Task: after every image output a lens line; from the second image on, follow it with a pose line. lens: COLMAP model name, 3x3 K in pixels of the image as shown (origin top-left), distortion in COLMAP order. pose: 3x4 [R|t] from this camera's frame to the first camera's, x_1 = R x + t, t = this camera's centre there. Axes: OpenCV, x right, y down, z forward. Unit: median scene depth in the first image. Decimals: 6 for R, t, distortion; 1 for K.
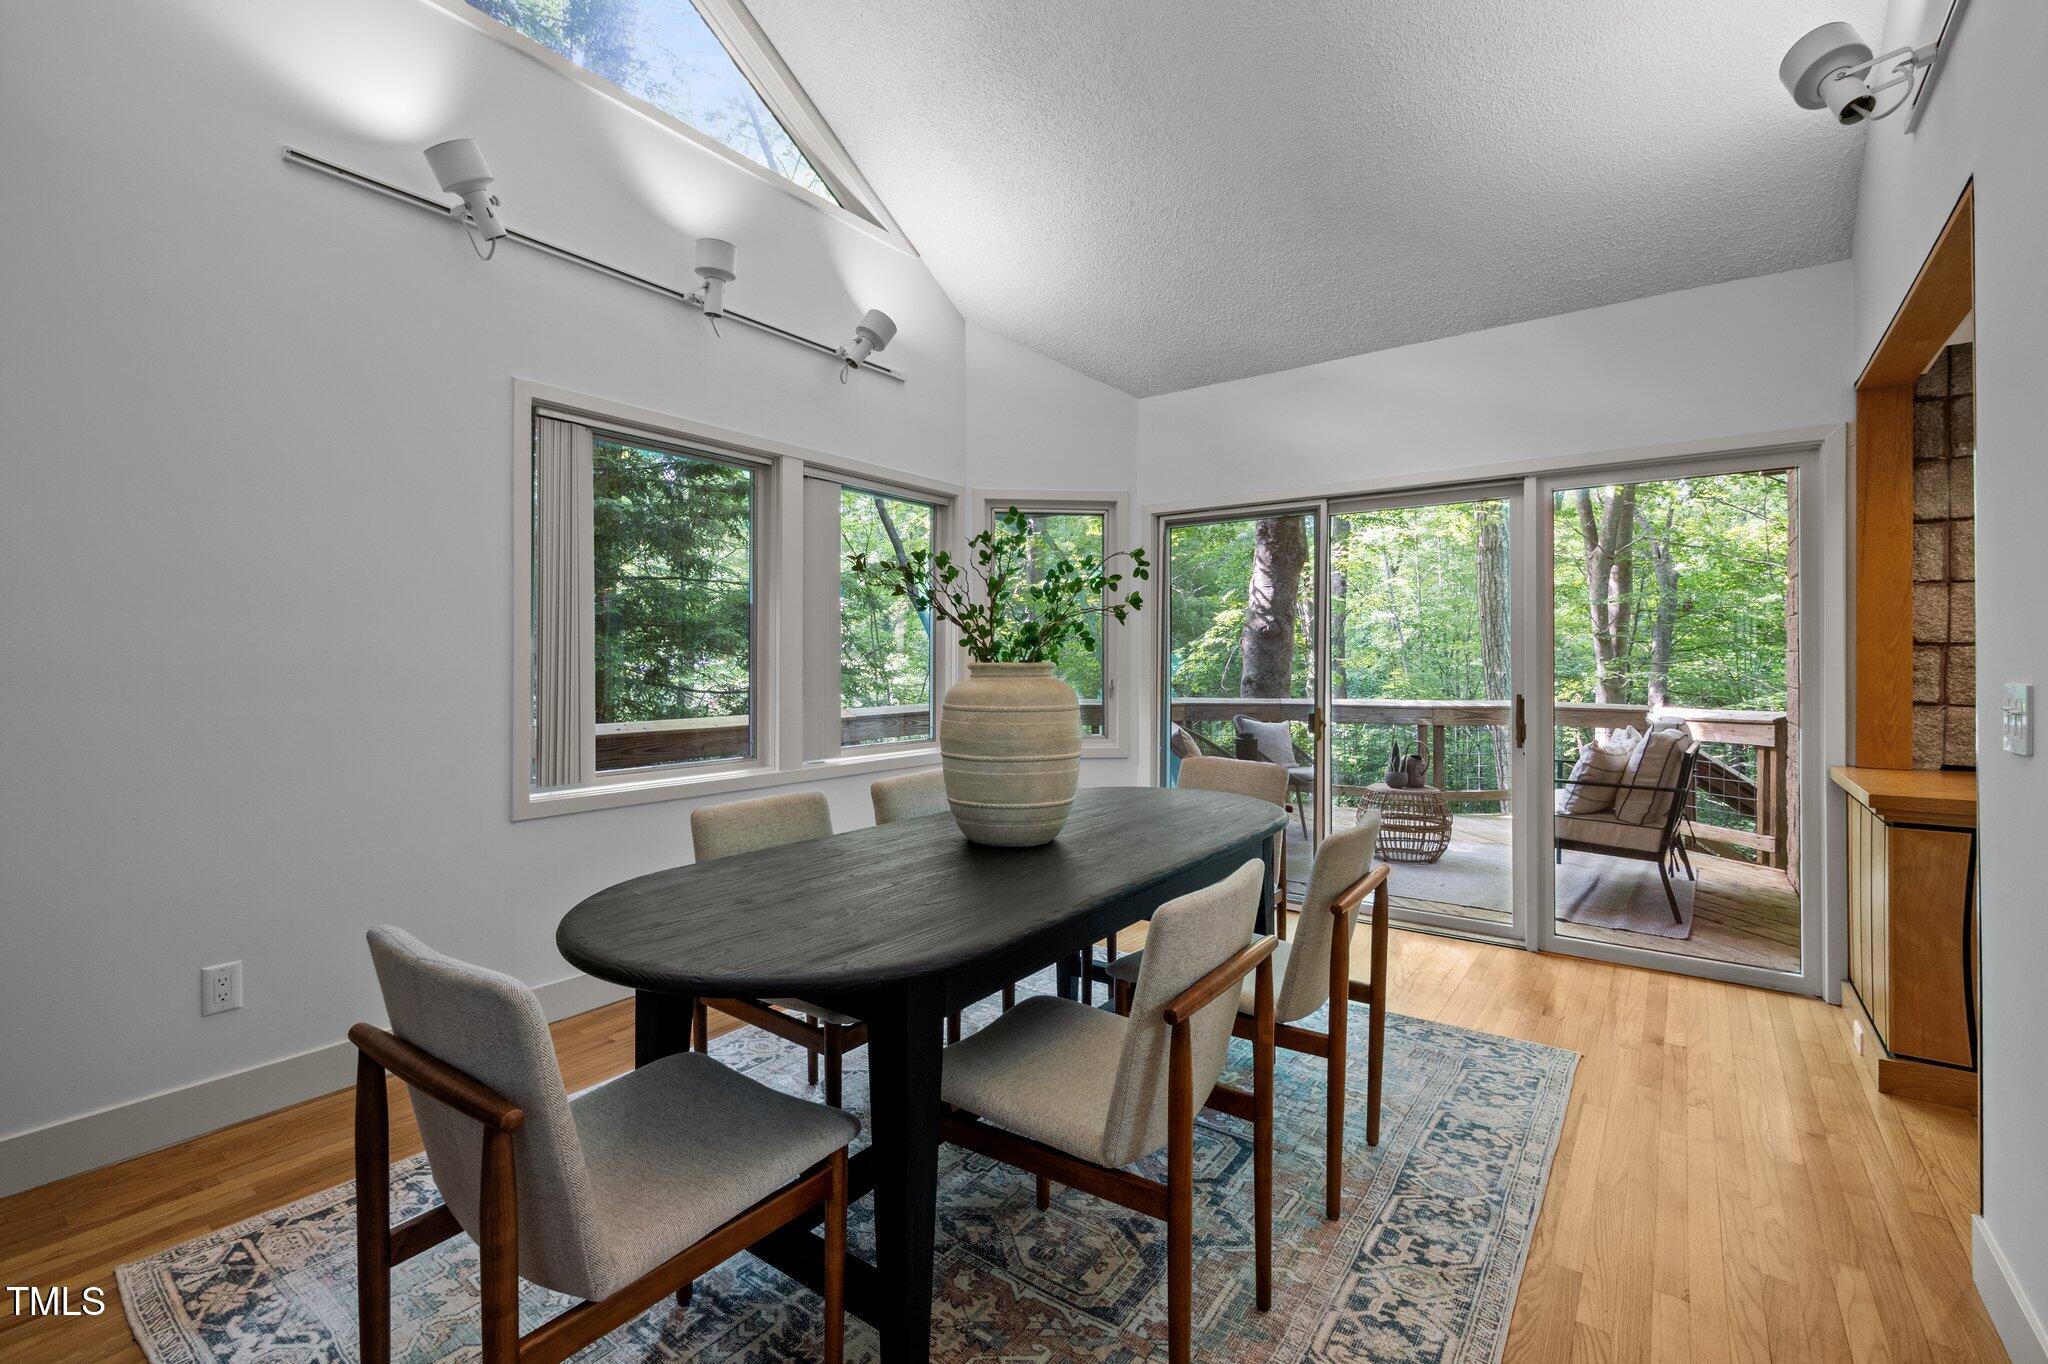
lens RADIAL K [[873.1, 0, 1025.7], [0, 873.1, 658.8], [0, 0, 1]] dist [0.001338, 0.000759]
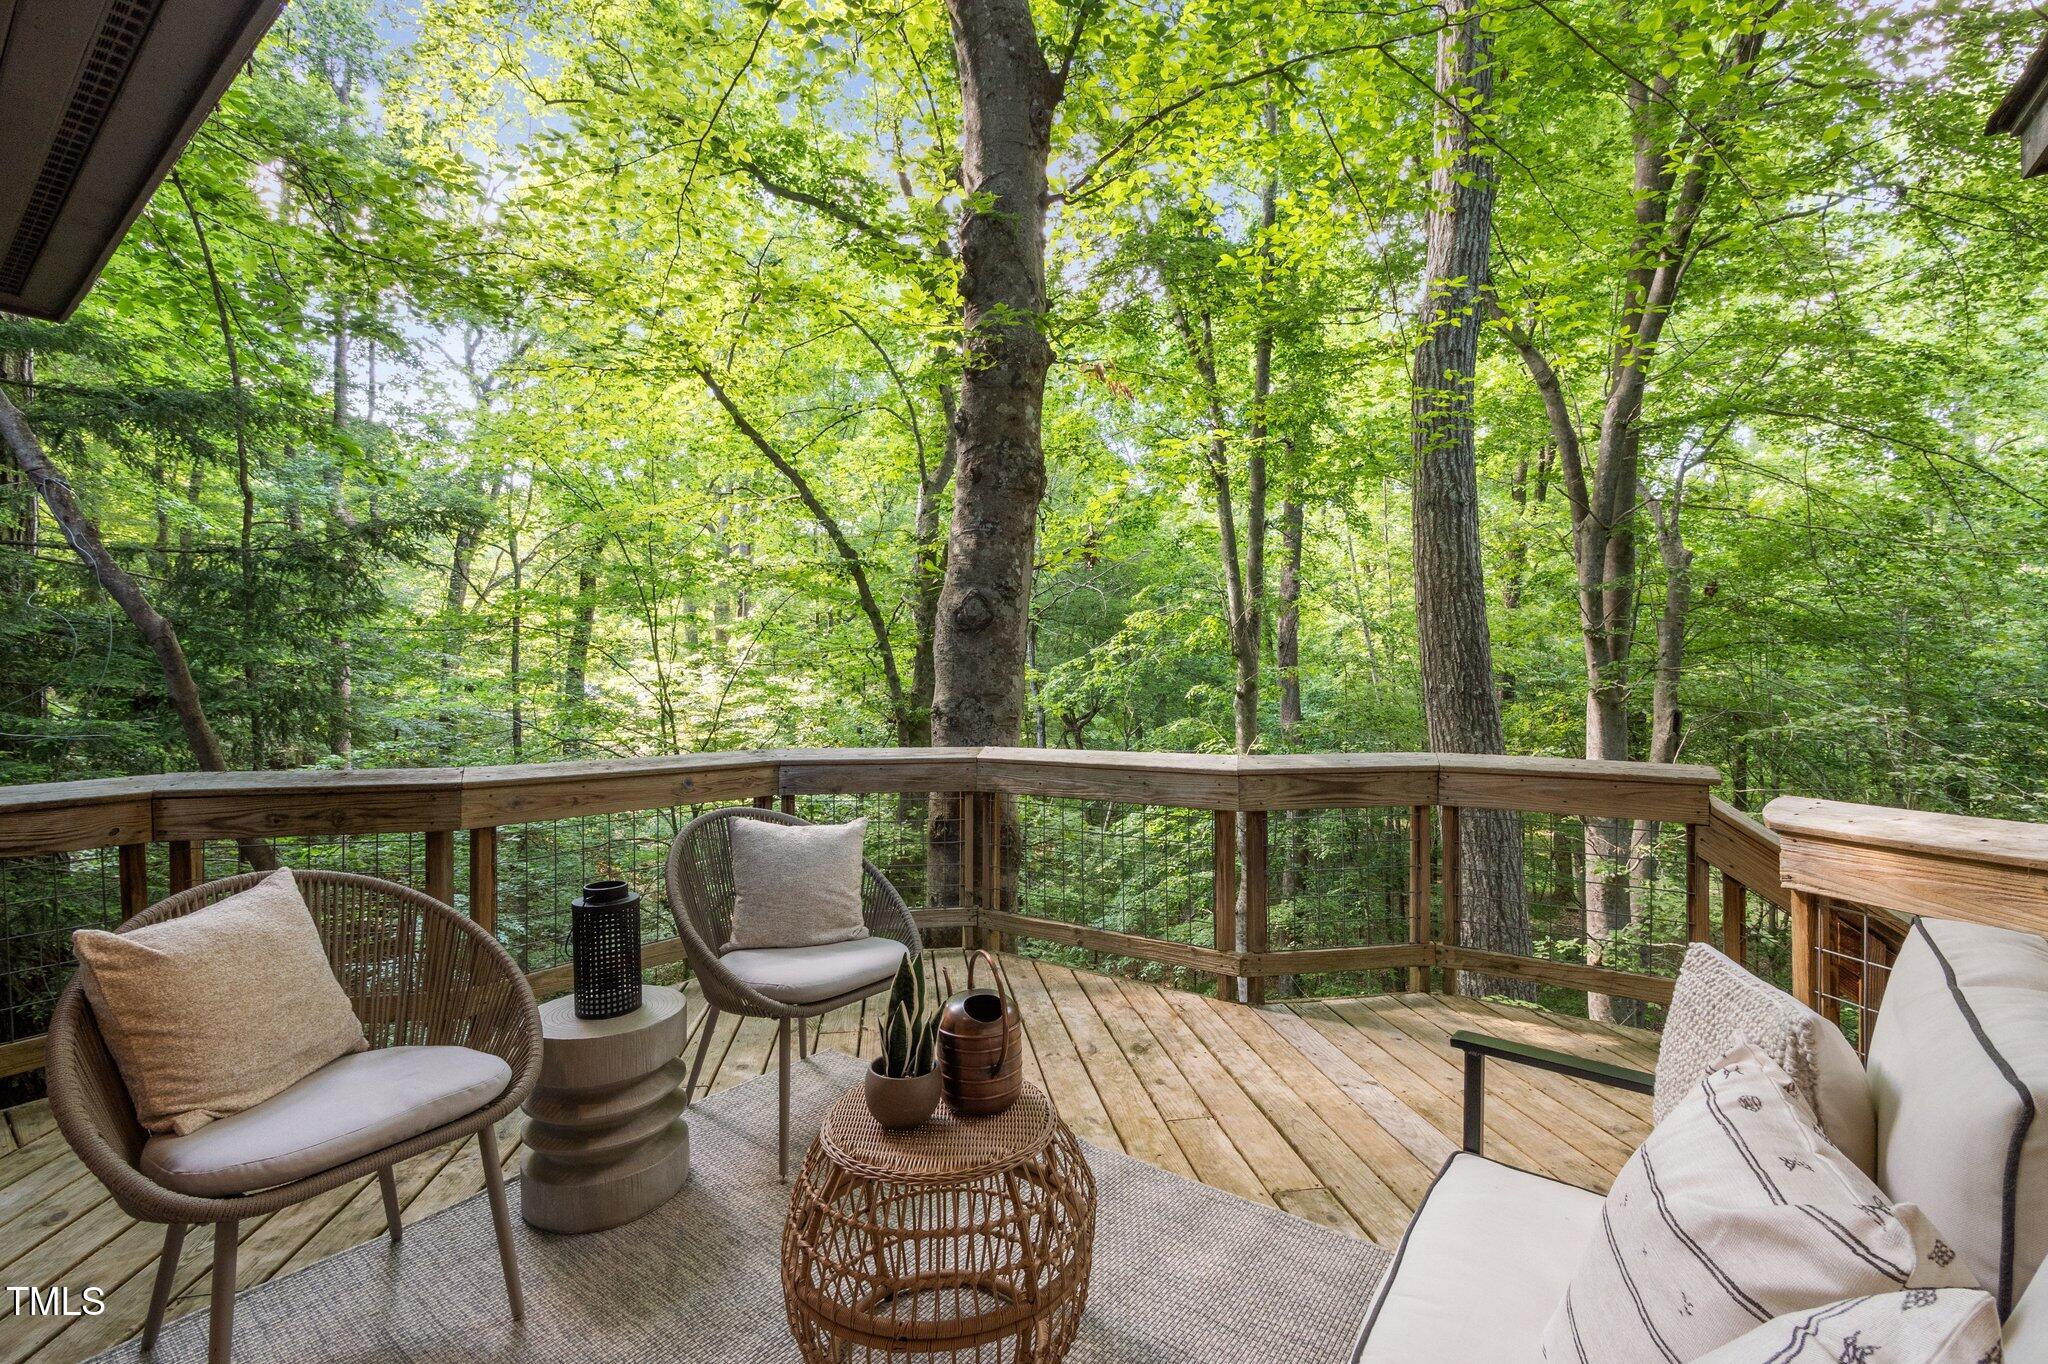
lens RADIAL K [[868.3, 0, 1024.0], [0, 868.3, 682.0], [0, 0, 1]] dist [-0.002324, 0.000700]
pose [[0.999893, -0.014531, 0.001569, 0.160900], [0.014509, 0.999807, 0.013227, -0.001482], [-0.001761, -0.013202, 0.999911, 0.244630]]
